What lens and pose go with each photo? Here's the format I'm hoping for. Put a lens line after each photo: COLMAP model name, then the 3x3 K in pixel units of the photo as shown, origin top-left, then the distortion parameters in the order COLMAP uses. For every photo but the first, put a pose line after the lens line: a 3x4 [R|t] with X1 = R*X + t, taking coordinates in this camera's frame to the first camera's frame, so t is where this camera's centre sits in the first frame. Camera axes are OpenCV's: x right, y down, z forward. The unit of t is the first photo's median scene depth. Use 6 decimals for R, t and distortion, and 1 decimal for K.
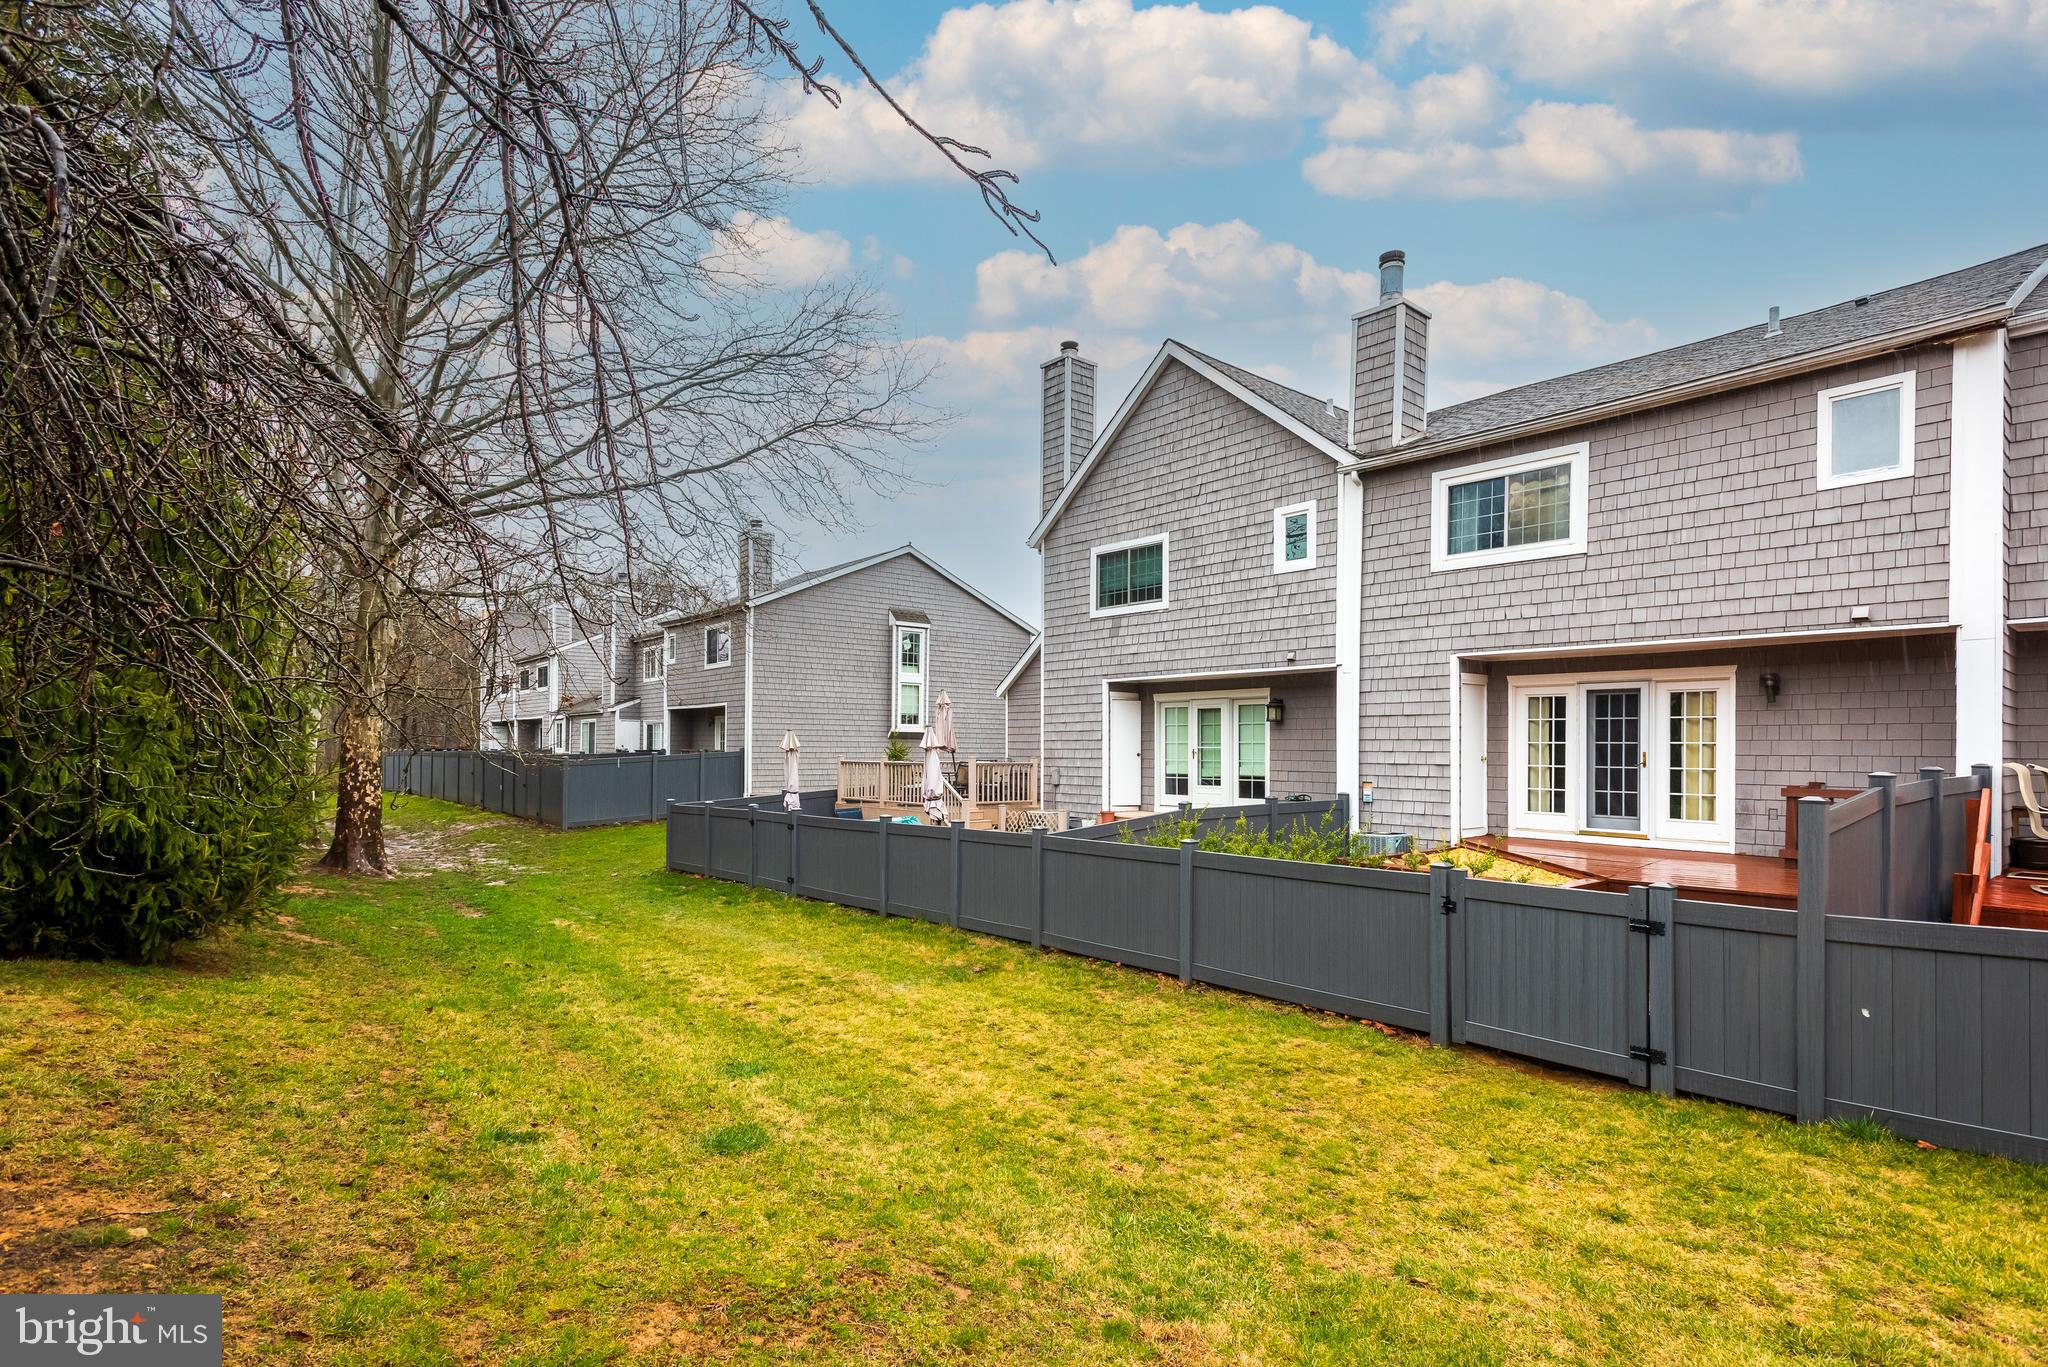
lens RADIAL K [[941.9, 0, 1022.6], [0, 941.9, 747.0], [0, 0, 1]] dist [0.020514, -0.000260]
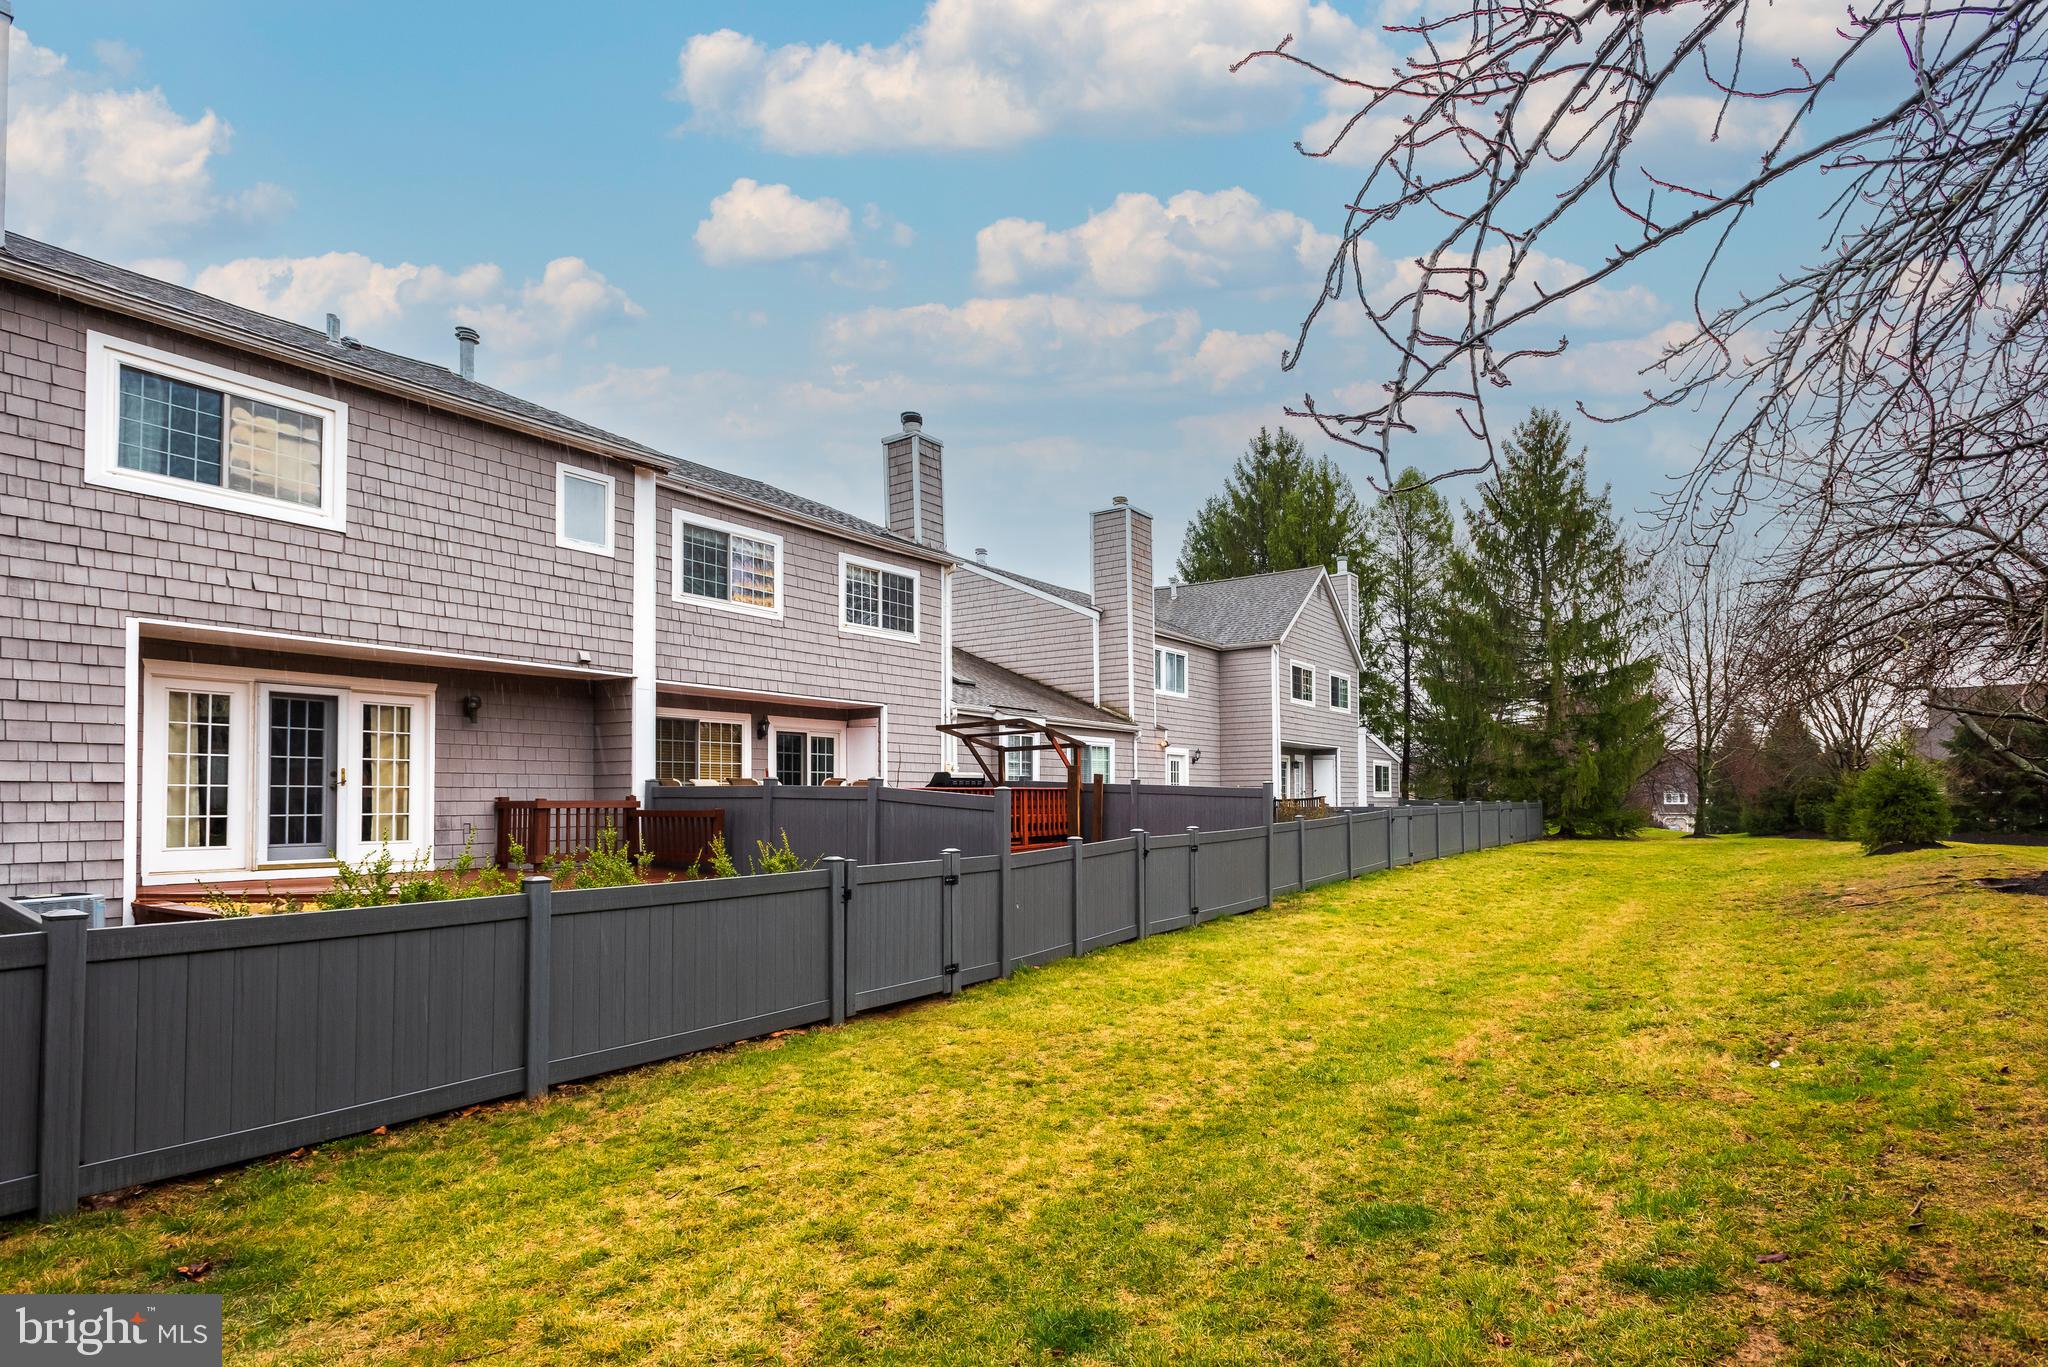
lens RADIAL K [[1002.2, 0, 1028.9], [0, 1002.2, 779.8], [0, 0, 1]] dist [0.019351, -0.000197]
pose [[-0.191861, 0.011243, 0.981358, -0.386436], [-0.001869, 0.999928, -0.011821, 0.025103], [-0.981420, -0.004102, -0.191827, 0.532149]]
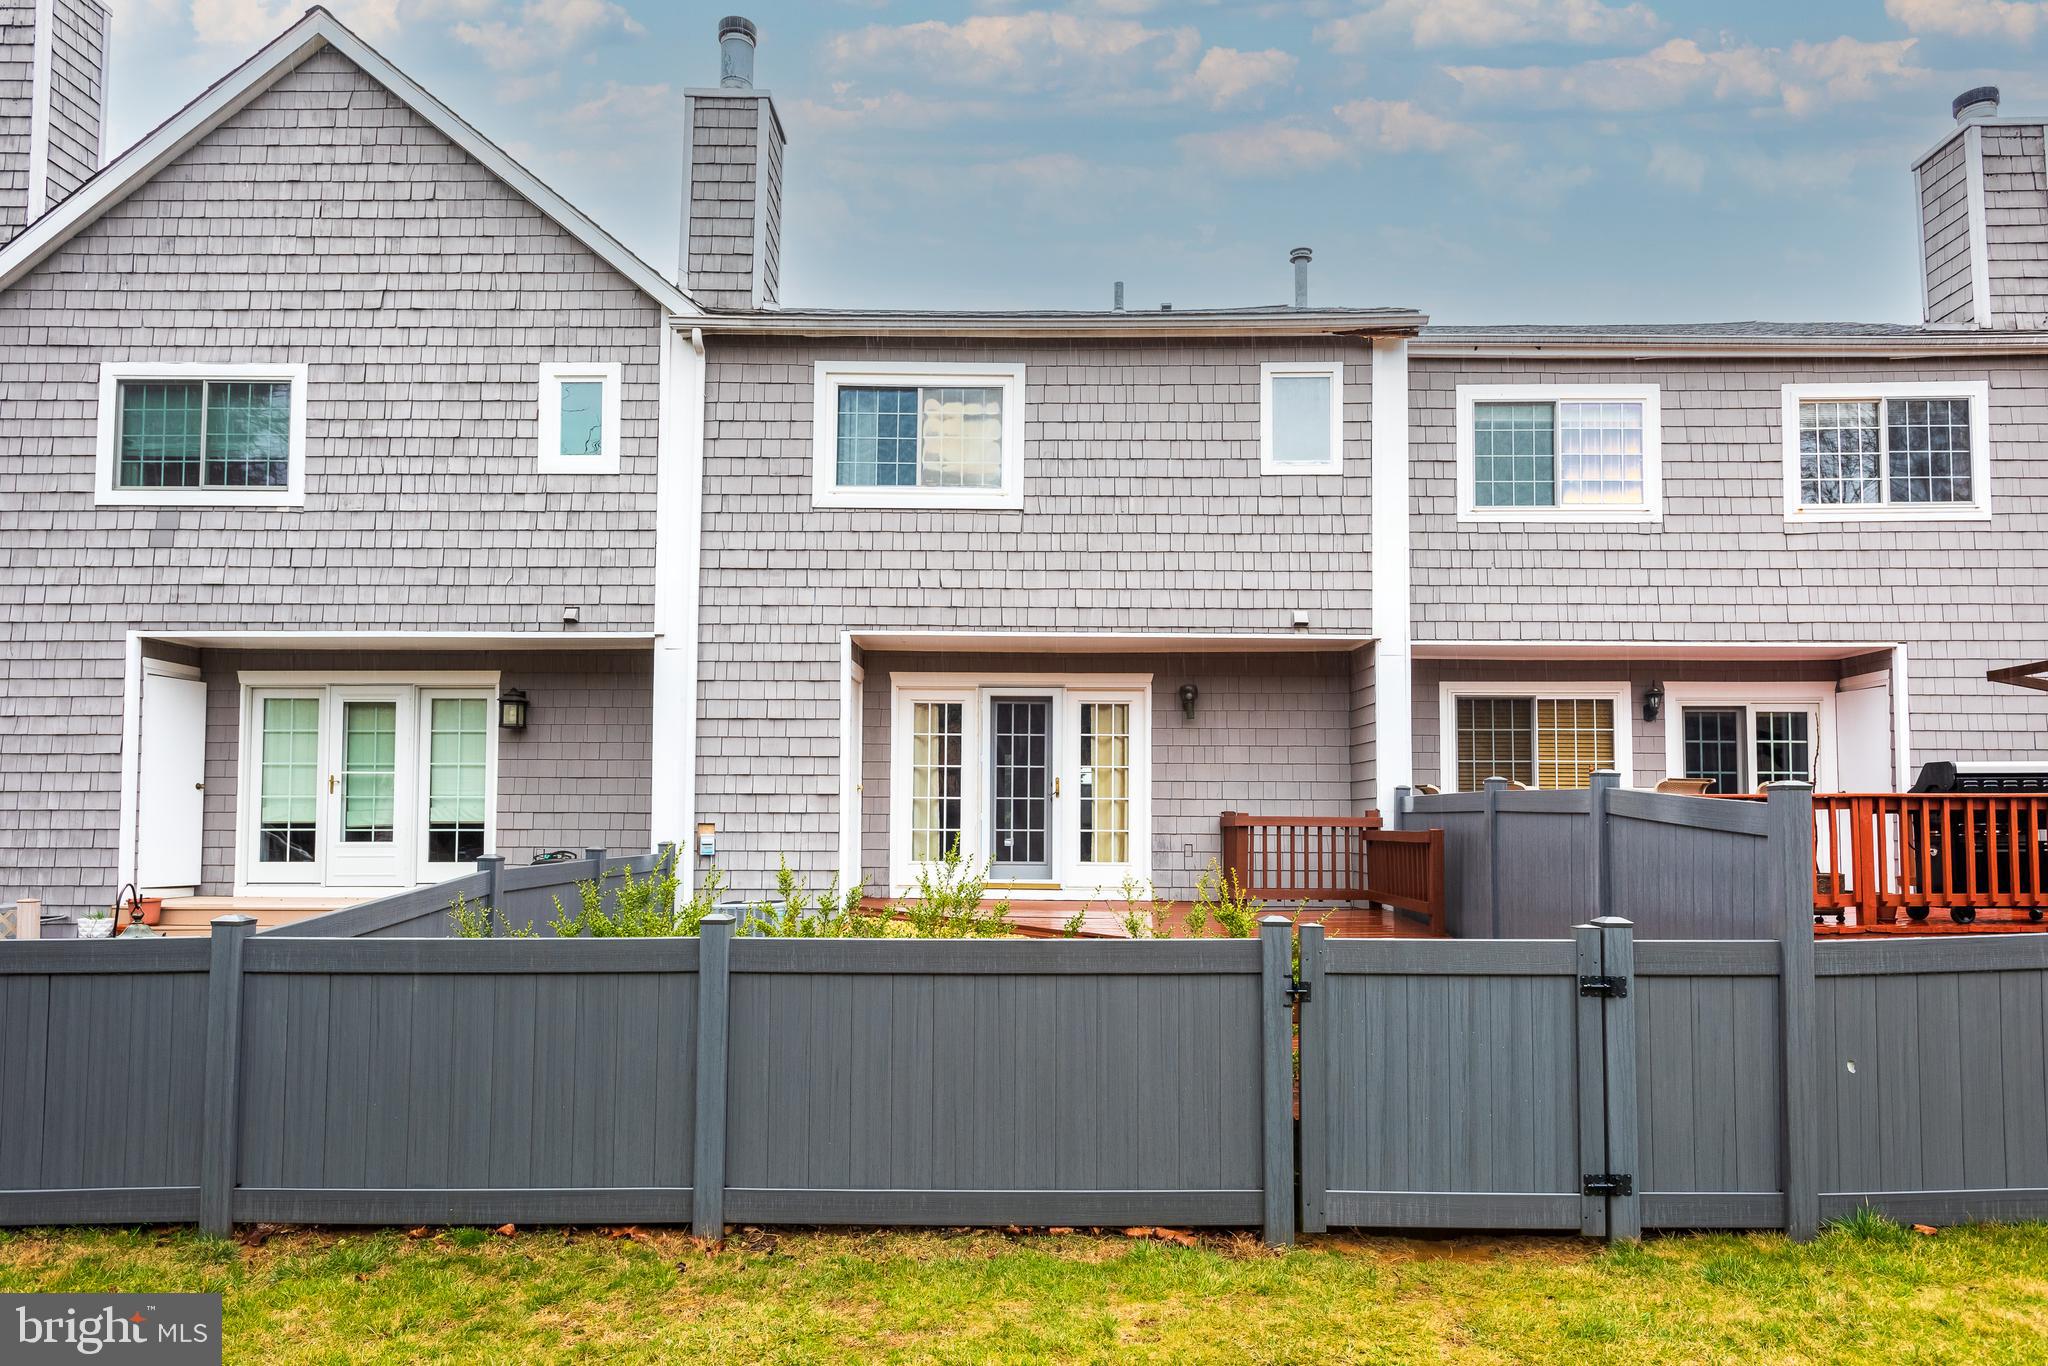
lens RADIAL K [[1232.8, 0, 1019.8], [0, 1232.8, 762.0], [0, 0, 1]] dist [0.022543, -0.010758]
pose [[0.676689, 0.030919, 0.735619, -0.111336], [-0.002591, 0.999212, -0.039615, 0.031532], [-0.736264, 0.024901, 0.676236, 0.323461]]
